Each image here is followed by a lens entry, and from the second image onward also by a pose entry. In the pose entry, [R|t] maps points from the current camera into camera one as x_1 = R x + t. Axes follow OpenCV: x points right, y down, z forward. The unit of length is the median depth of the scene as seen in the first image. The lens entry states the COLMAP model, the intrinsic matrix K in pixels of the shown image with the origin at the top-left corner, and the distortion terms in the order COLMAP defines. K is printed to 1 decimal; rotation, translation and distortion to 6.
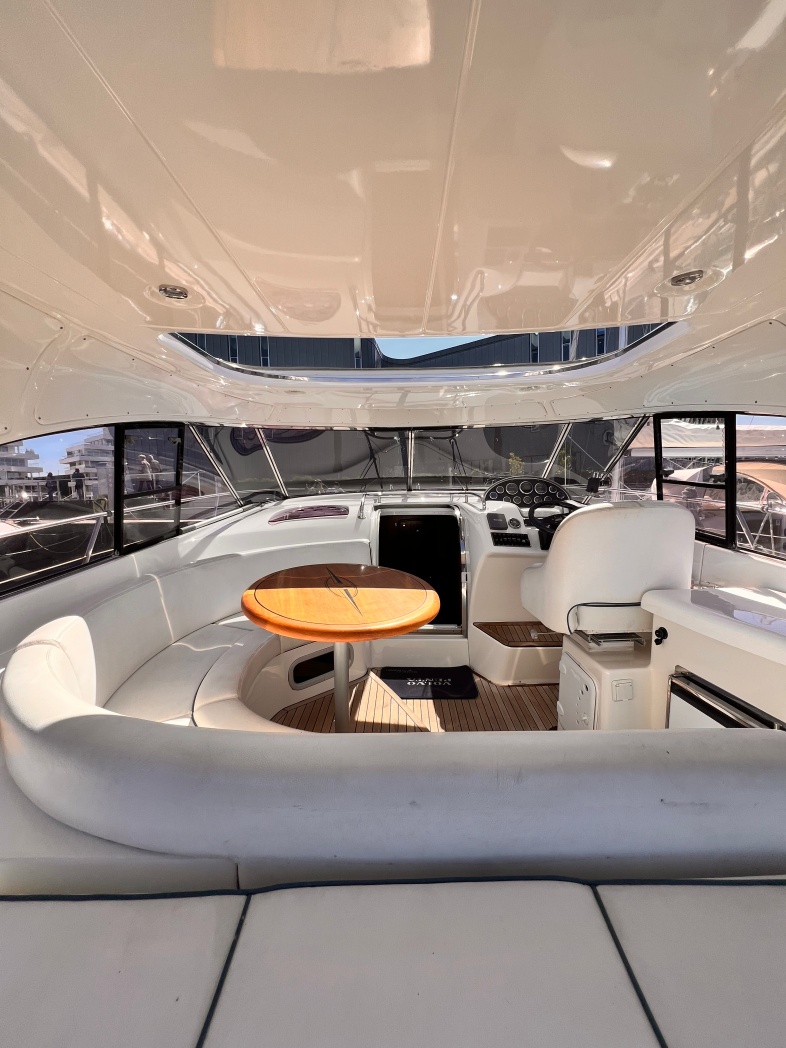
lens RADIAL K [[418.5, 0, 394.4], [0, 418.5, 527.0], [0, 0, 1]] dist [-0.004483, 0.000801]
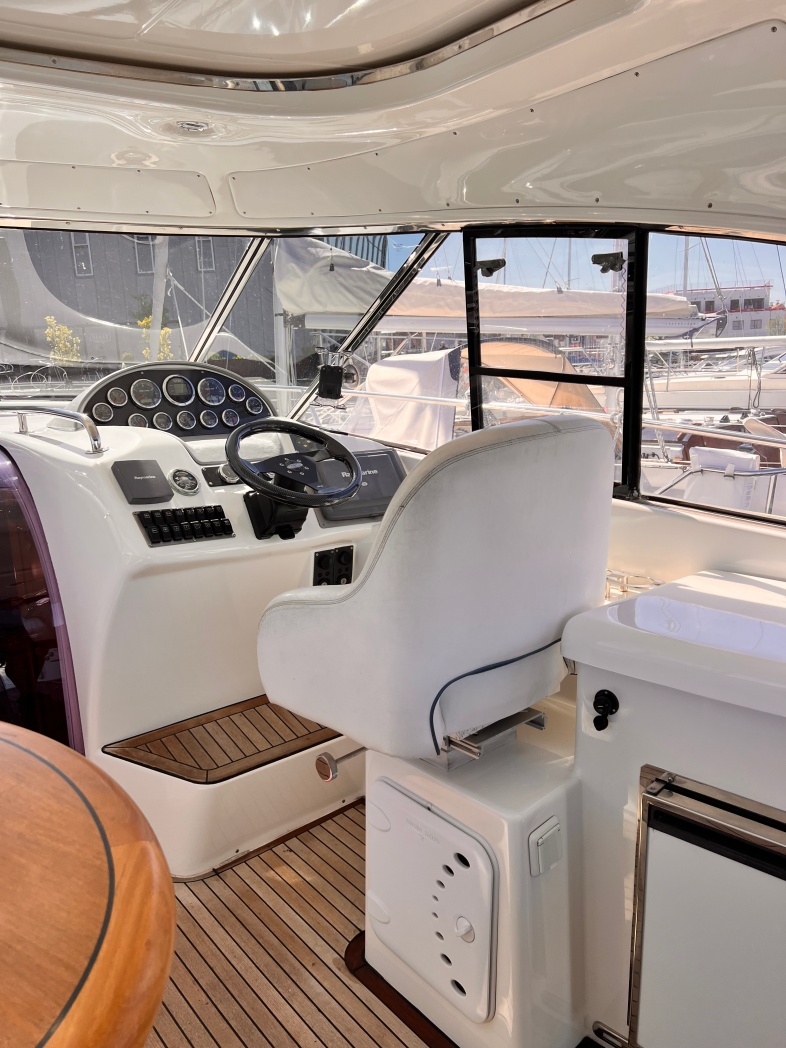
lens RADIAL K [[791.9, 0, 402.6], [0, 791.9, 538.2], [0, 0, 1]] dist [0.024554, -0.011341]
pose [[0.765116, -0.138764, 0.628762, -0.033491], [0.079712, 0.989403, 0.121357, -0.028234], [-0.638939, -0.042733, 0.768069, 0.261893]]
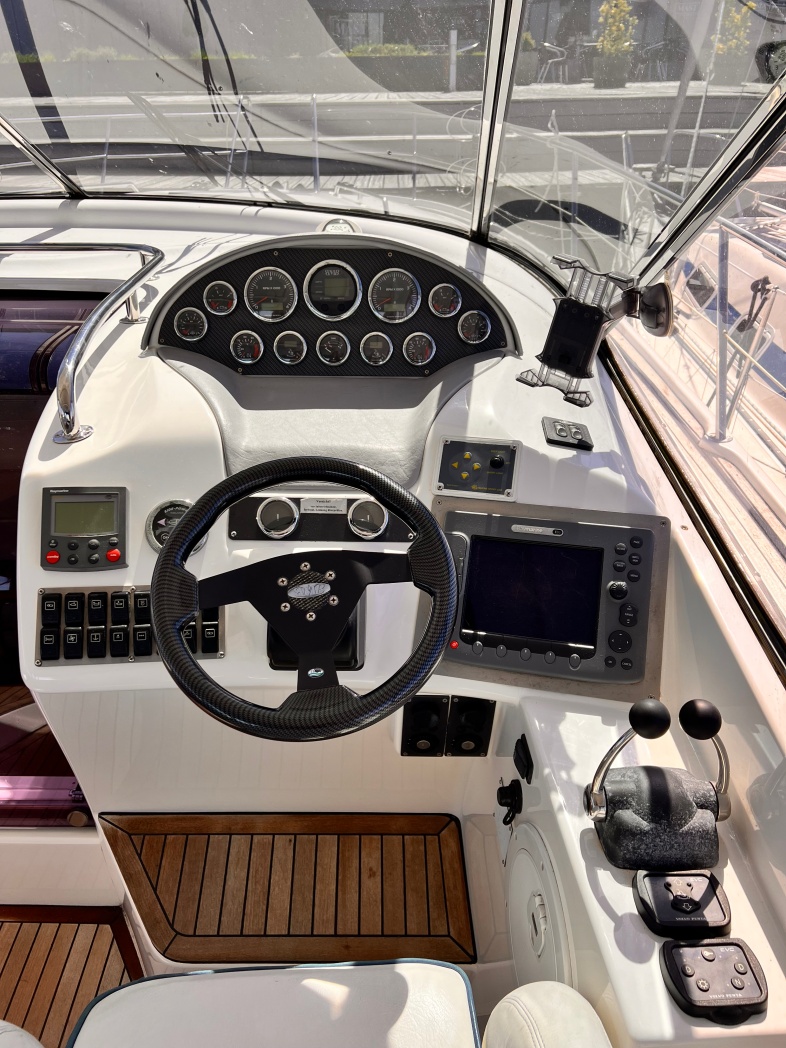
lens RADIAL K [[791.9, 0, 383.5], [0, 791.9, 525.1], [0, 0, 1]] dist [0.024554, -0.011341]
pose [[0.999894, 0.012926, 0.006705, 0.362836], [-0.014551, 0.904619, 0.425972, -0.174447], [-0.000560, -0.426025, 0.904711, 0.578928]]
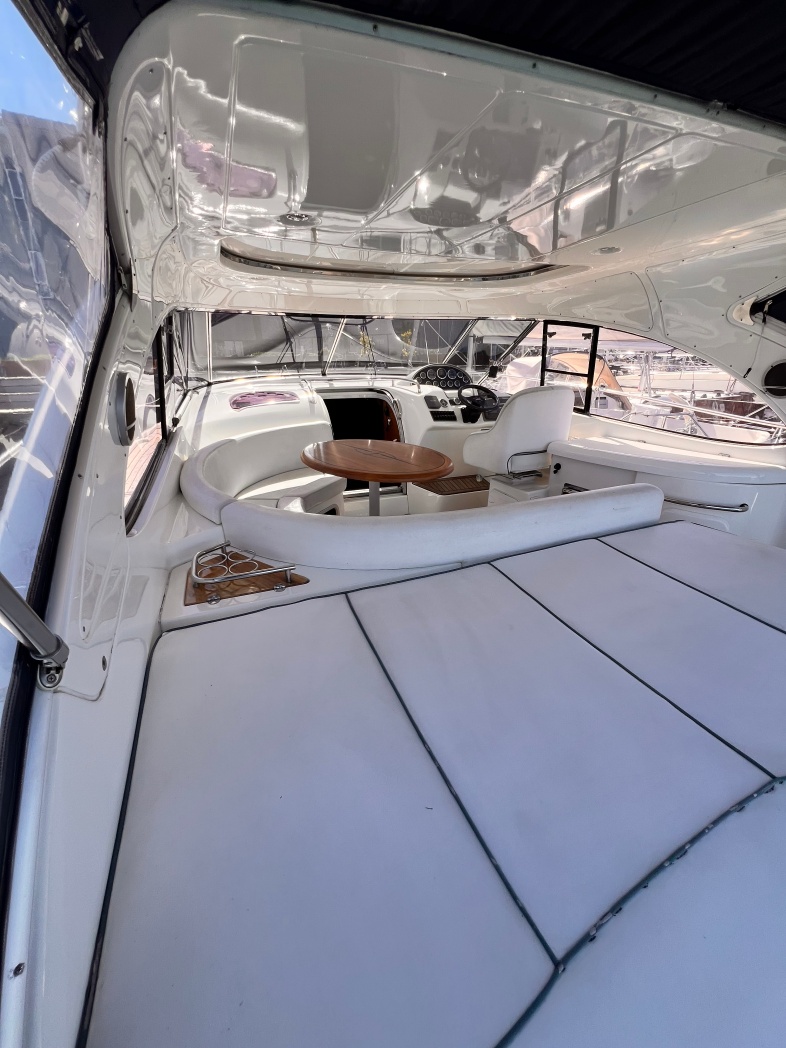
lens RADIAL K [[418.5, 0, 393.2], [0, 418.5, 527.0], [0, 0, 1]] dist [-0.004483, 0.000801]
pose [[0.922882, -0.133801, 0.361089, -0.352155], [0.032346, 0.961316, 0.273542, 0.000888], [-0.383721, -0.240767, 0.891510, -0.183052]]
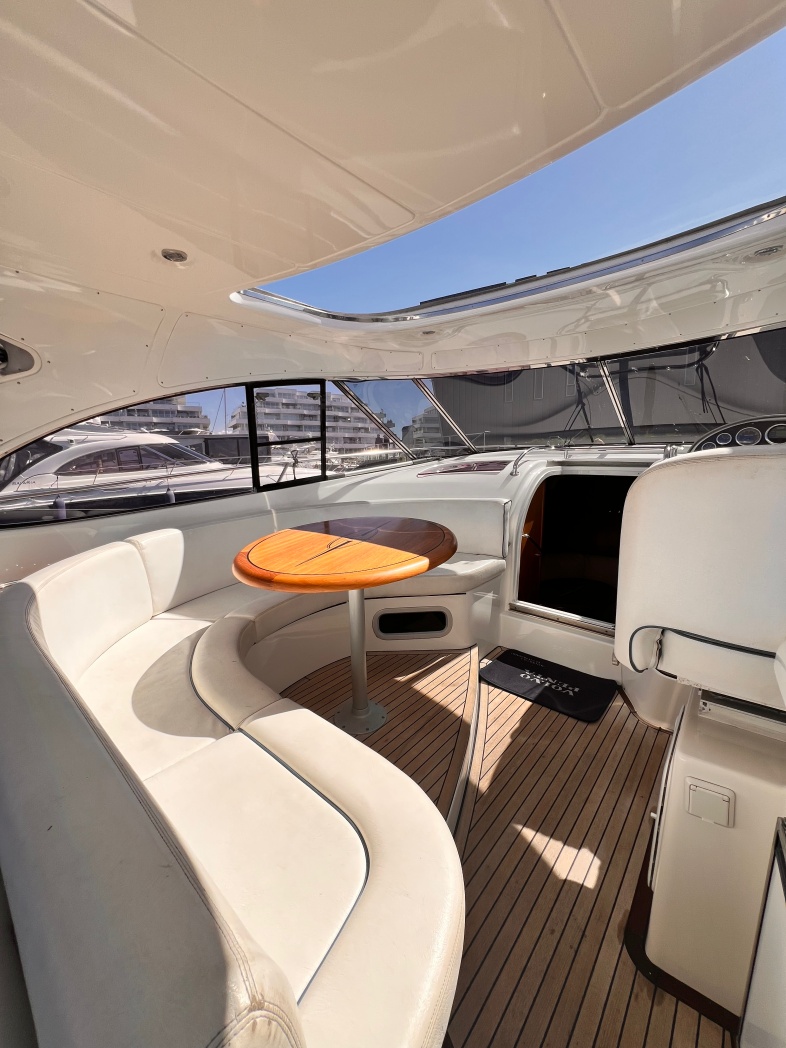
lens RADIAL K [[418.5, 0, 395.9], [0, 418.5, 523.8], [0, 0, 1]] dist [-0.004483, 0.000801]
pose [[0.760633, 0.112785, -0.639310, 0.311724], [-0.060654, 0.992832, 0.102987, 0.006139], [0.646343, -0.039559, 0.762021, 0.202599]]
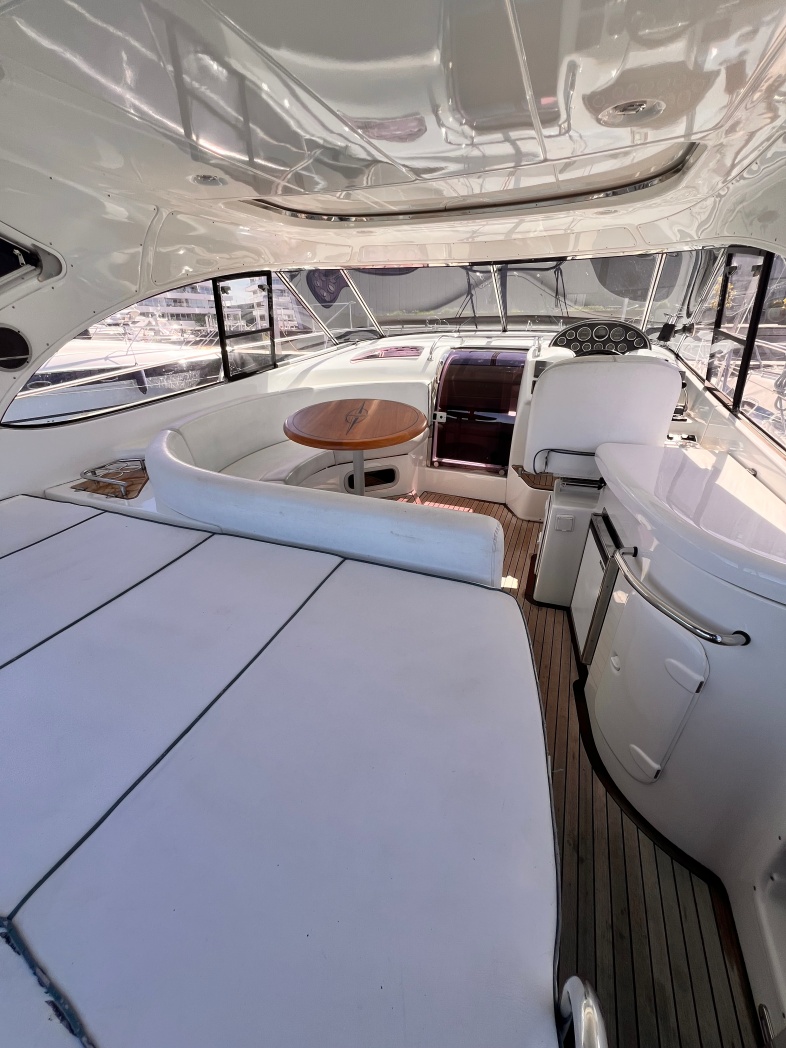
lens RADIAL K [[418.5, 0, 396.6], [0, 418.5, 526.3], [0, 0, 1]] dist [-0.004483, 0.000801]
pose [[0.932135, 0.170809, -0.319293, 0.276447], [-0.045112, 0.929666, 0.365632, -0.013167], [0.359289, -0.326414, 0.874280, -0.137424]]
